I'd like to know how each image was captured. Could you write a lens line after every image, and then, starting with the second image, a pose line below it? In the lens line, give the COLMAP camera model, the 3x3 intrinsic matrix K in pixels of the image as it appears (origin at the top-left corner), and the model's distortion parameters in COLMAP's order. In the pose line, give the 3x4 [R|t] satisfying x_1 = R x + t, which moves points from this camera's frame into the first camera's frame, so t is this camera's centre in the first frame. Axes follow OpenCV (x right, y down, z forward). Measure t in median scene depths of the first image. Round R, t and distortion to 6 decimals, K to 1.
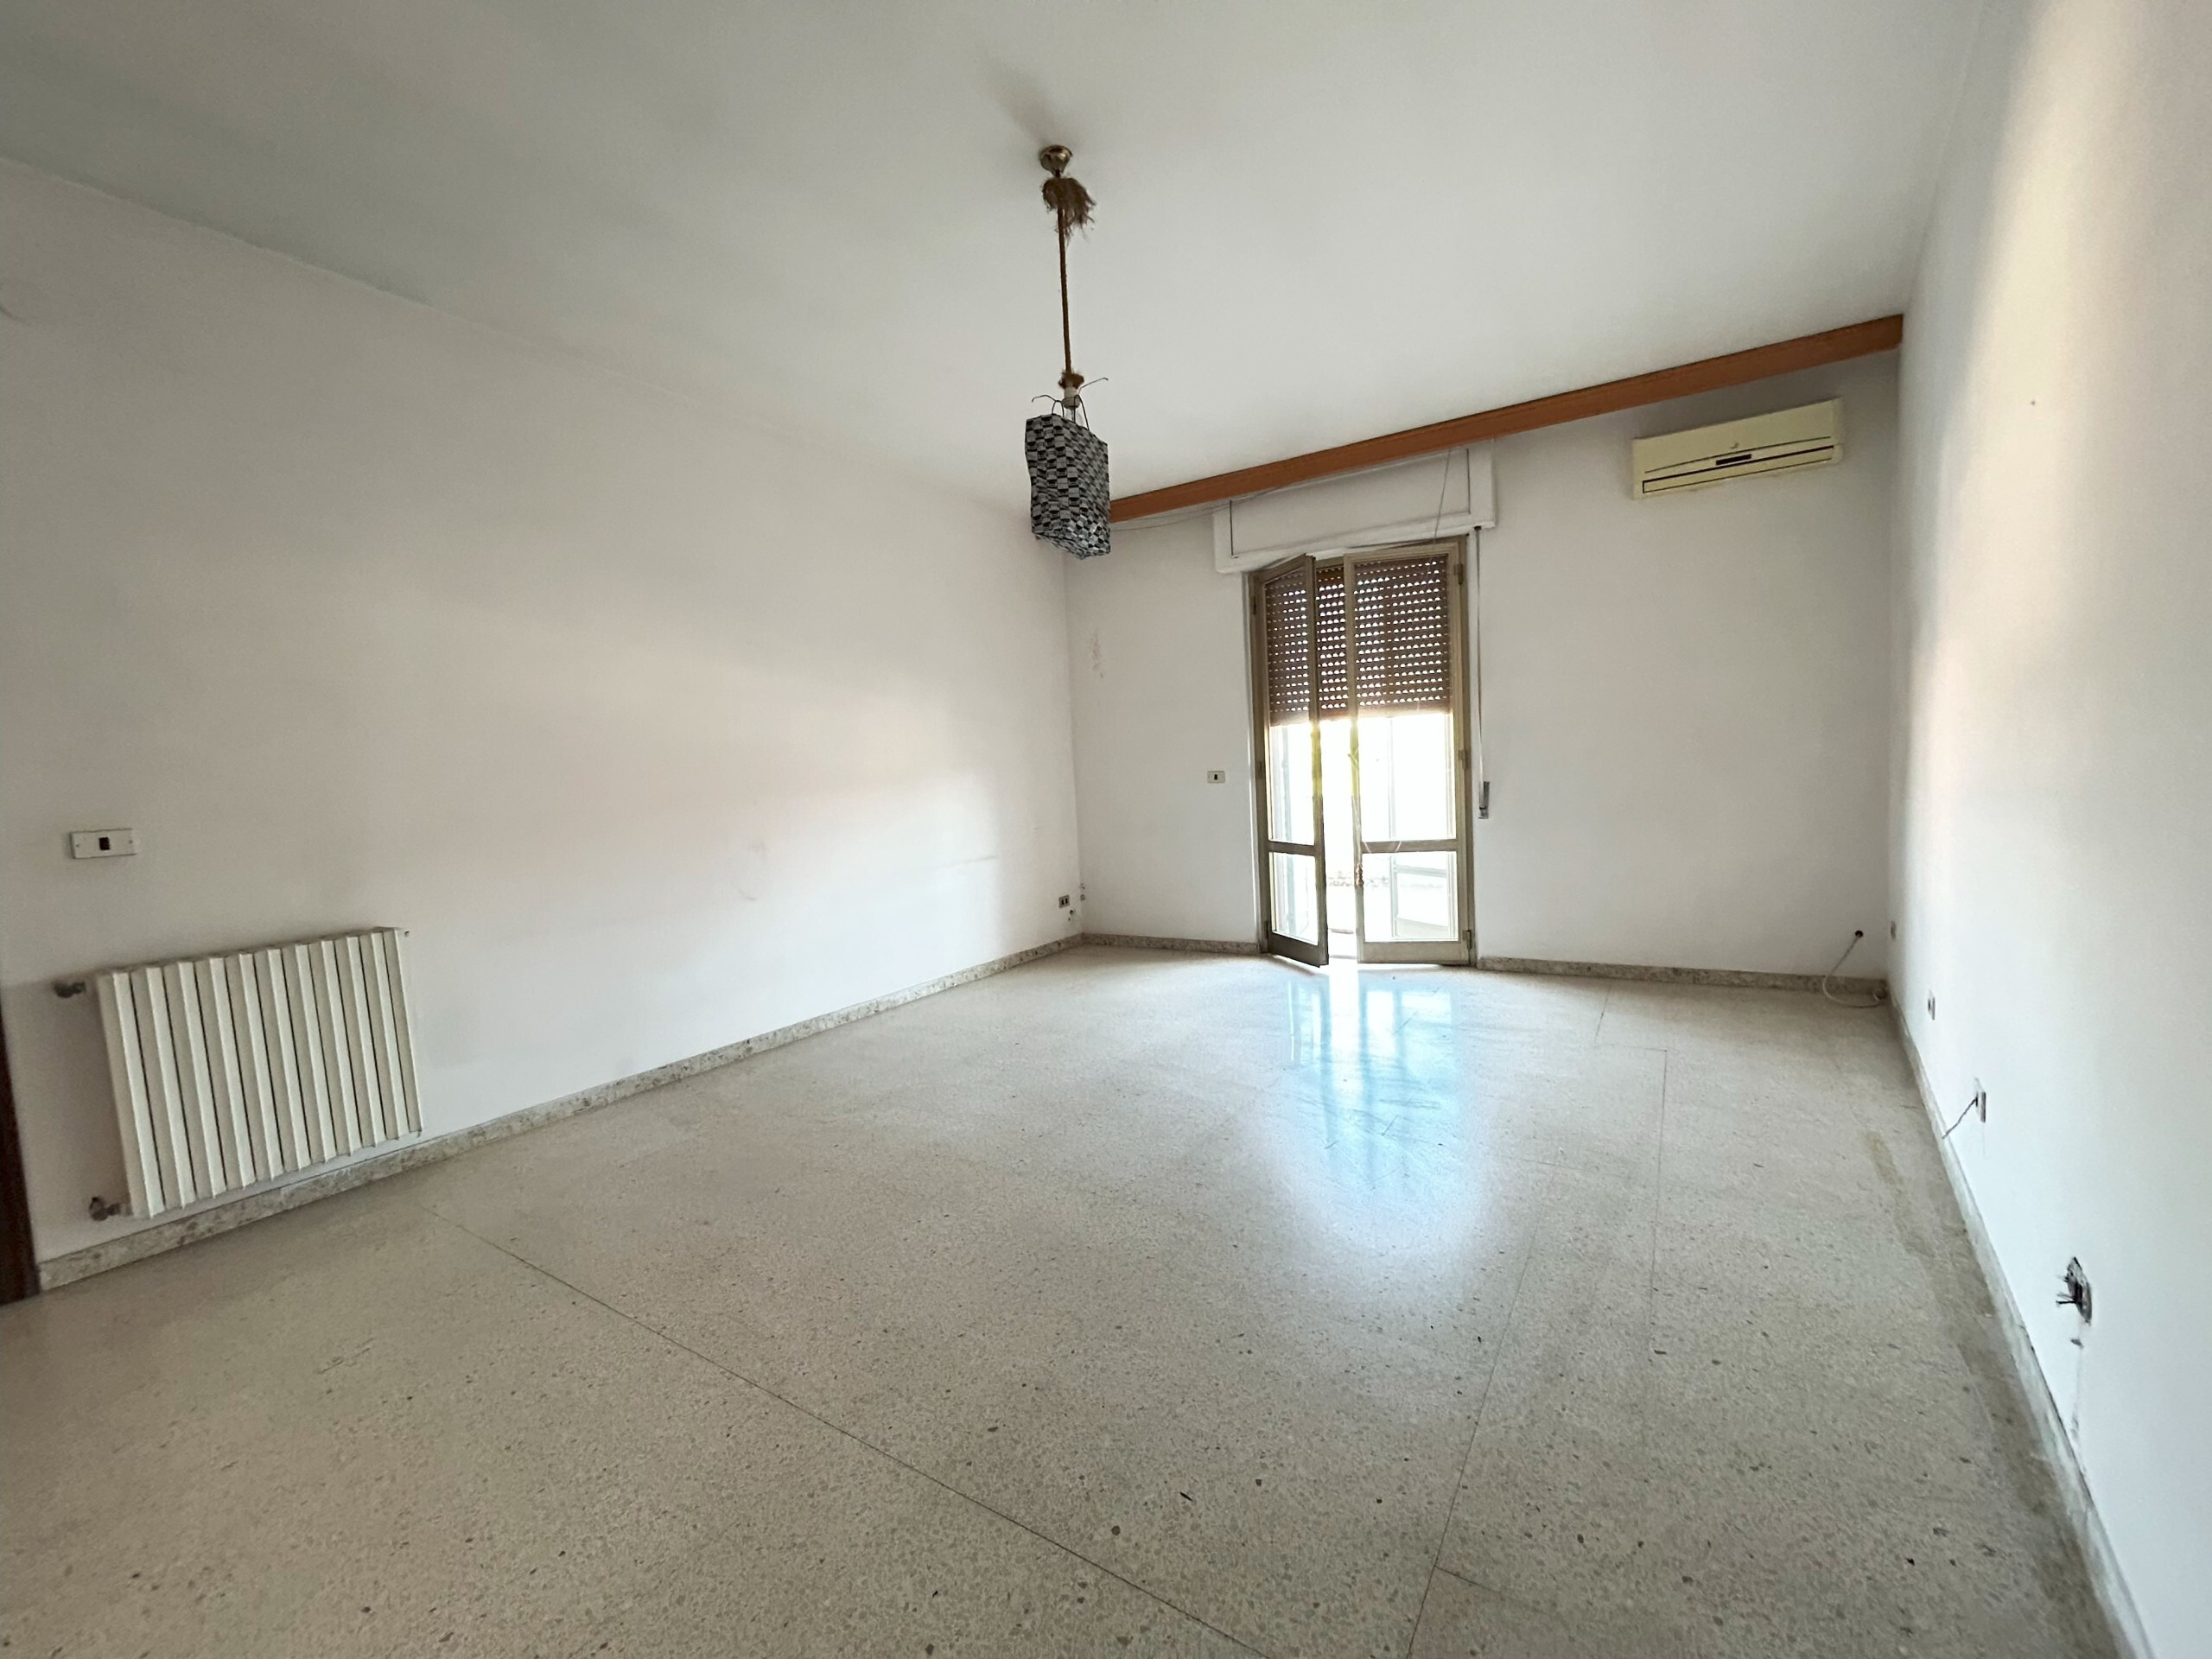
lens RADIAL K [[880.6, 0, 1096.0], [0, 880.6, 817.5], [0, 0, 1]] dist [0.001100, -0.000600]
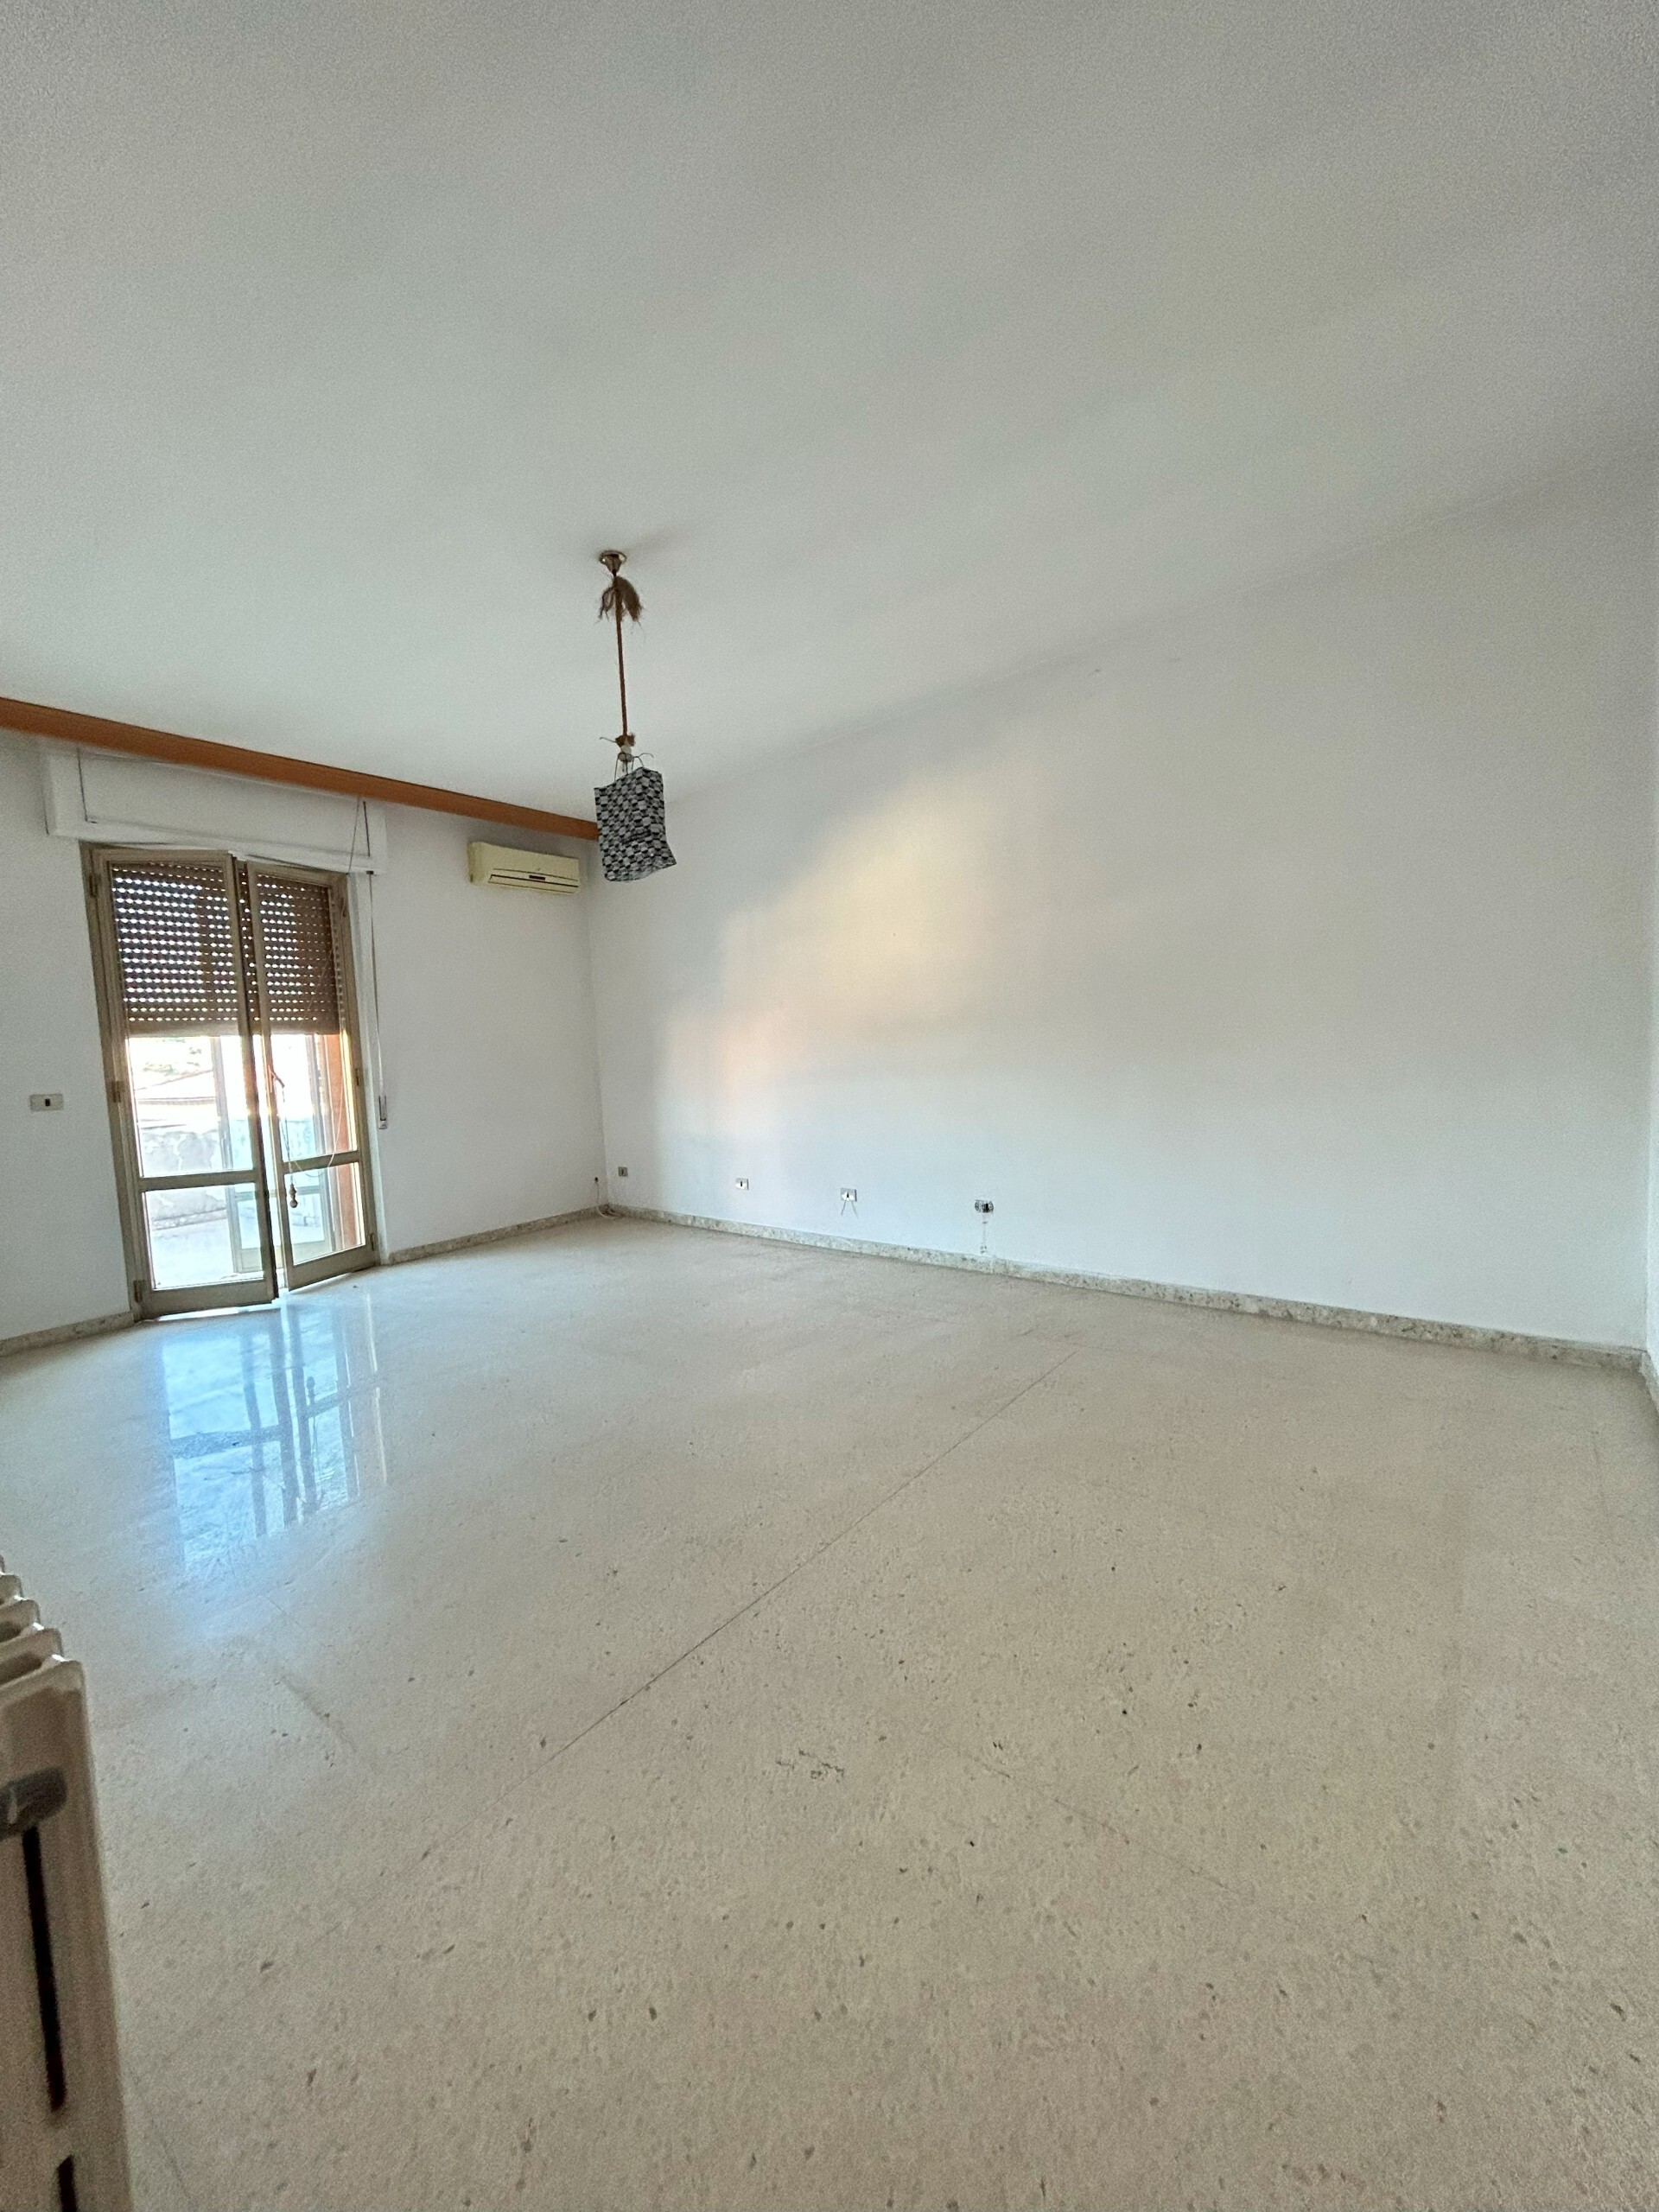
lens RADIAL K [[880.6, 0, 831.3], [0, 880.6, 1095.4], [0, 0, 1]] dist [0.001100, -0.000600]
pose [[0.077323, -0.006438, 0.996985, -0.608949], [0.108915, 0.994049, -0.002028, 0.022340], [-0.991039, 0.108743, 0.077564, 0.331900]]
